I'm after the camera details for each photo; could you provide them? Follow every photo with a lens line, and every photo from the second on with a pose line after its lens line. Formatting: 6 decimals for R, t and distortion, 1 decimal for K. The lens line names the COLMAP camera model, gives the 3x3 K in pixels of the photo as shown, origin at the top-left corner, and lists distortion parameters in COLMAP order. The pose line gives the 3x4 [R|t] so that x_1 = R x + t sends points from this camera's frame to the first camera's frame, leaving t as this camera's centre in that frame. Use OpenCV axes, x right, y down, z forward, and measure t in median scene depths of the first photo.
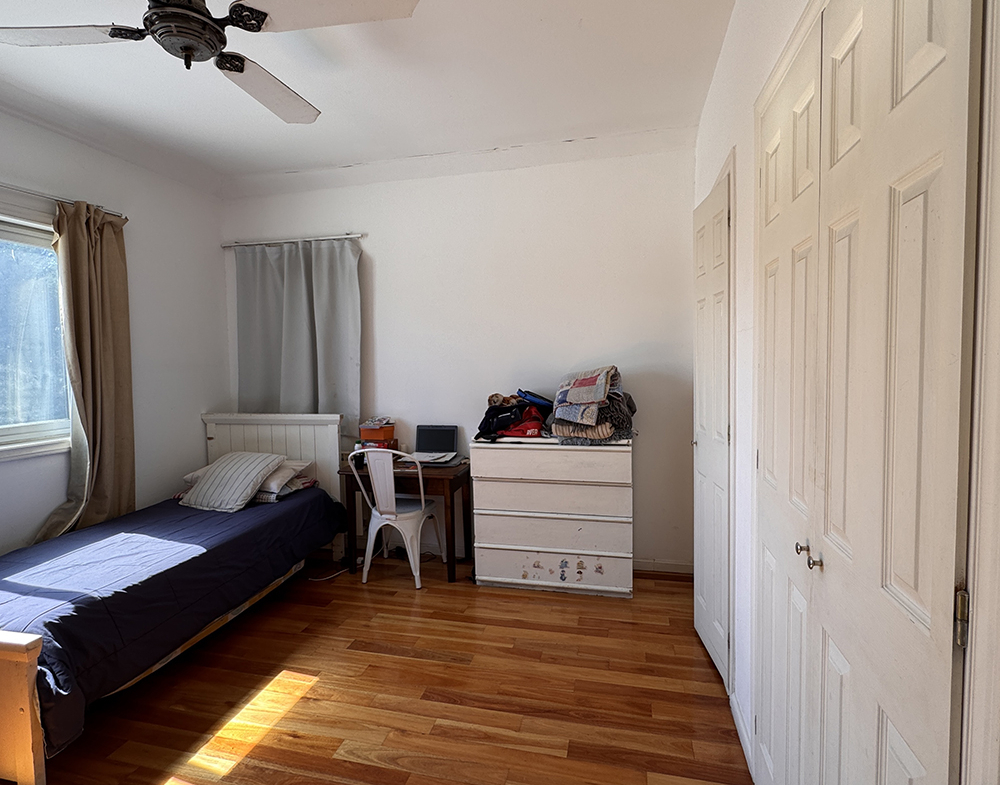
lens RADIAL K [[530.0, 0, 494.3], [0, 530.0, 391.2], [0, 0, 1]] dist [-0.000639, -0.000338]
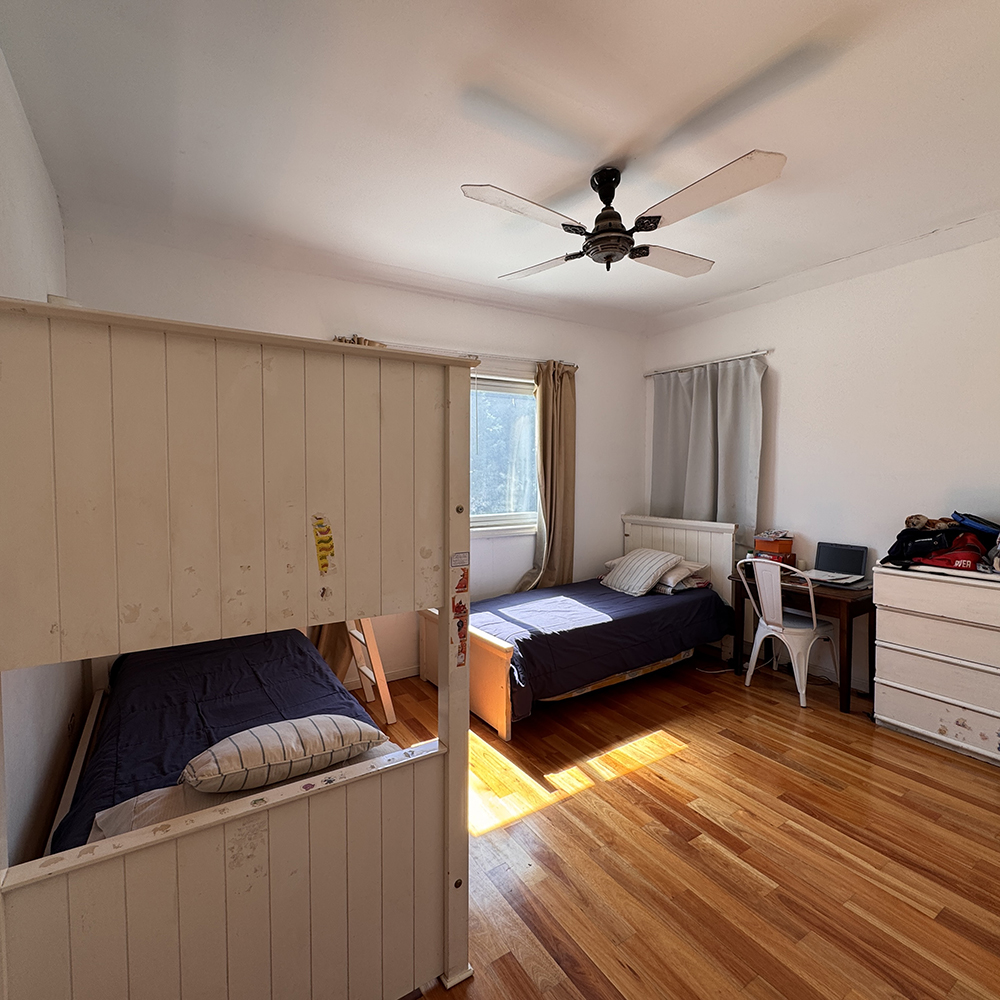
lens RADIAL K [[526.4, 0, 500.5], [0, 526.4, 501.8], [0, 0, 1]] dist [-0.000098, -0.000507]
pose [[0.723375, 0.052248, -0.688475, 0.113500], [-0.045689, 0.998570, 0.027776, -0.010591], [0.688942, 0.011363, 0.724728, -0.111031]]
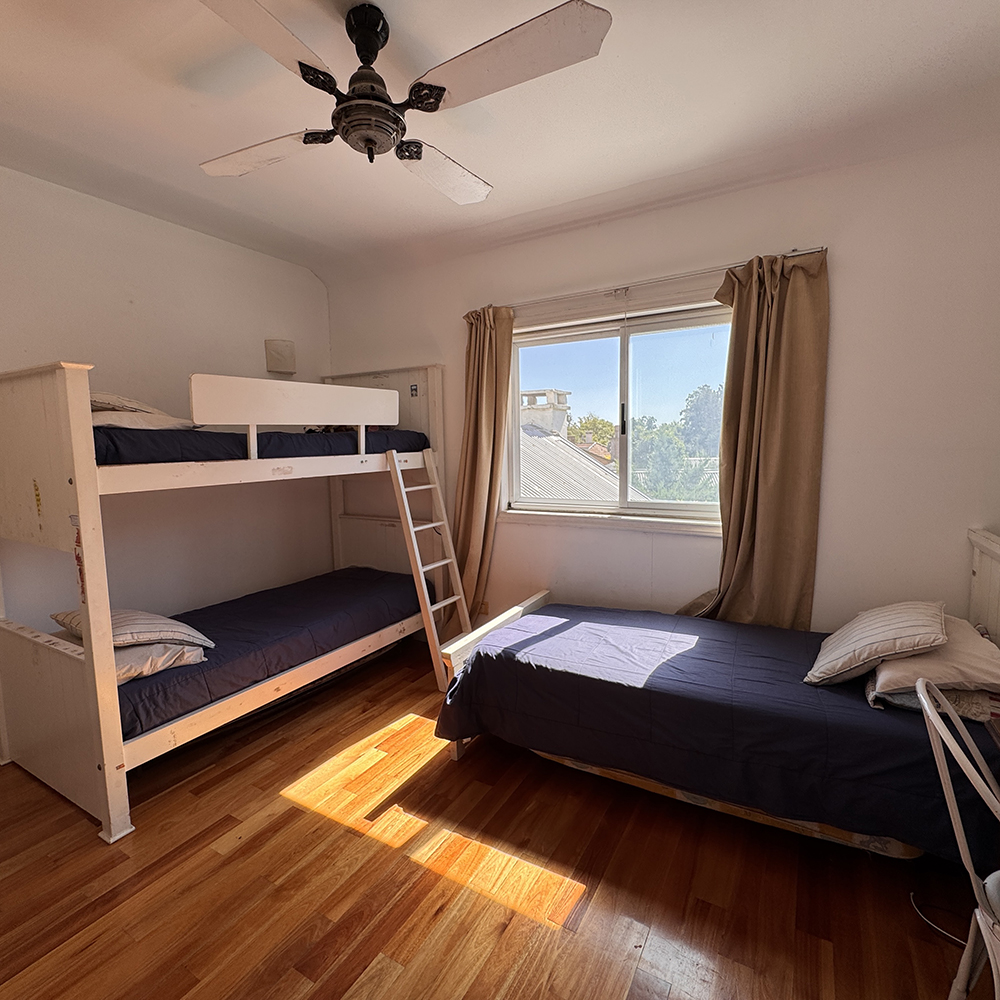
lens RADIAL K [[526.4, 0, 498.8], [0, 526.4, 500.8], [0, 0, 1]] dist [-0.000098, -0.000507]
pose [[-0.278821, 0.122386, -0.952513, 0.201874], [-0.034800, 0.989907, 0.137378, -0.066812], [0.959712, 0.071451, -0.271748, 0.840635]]
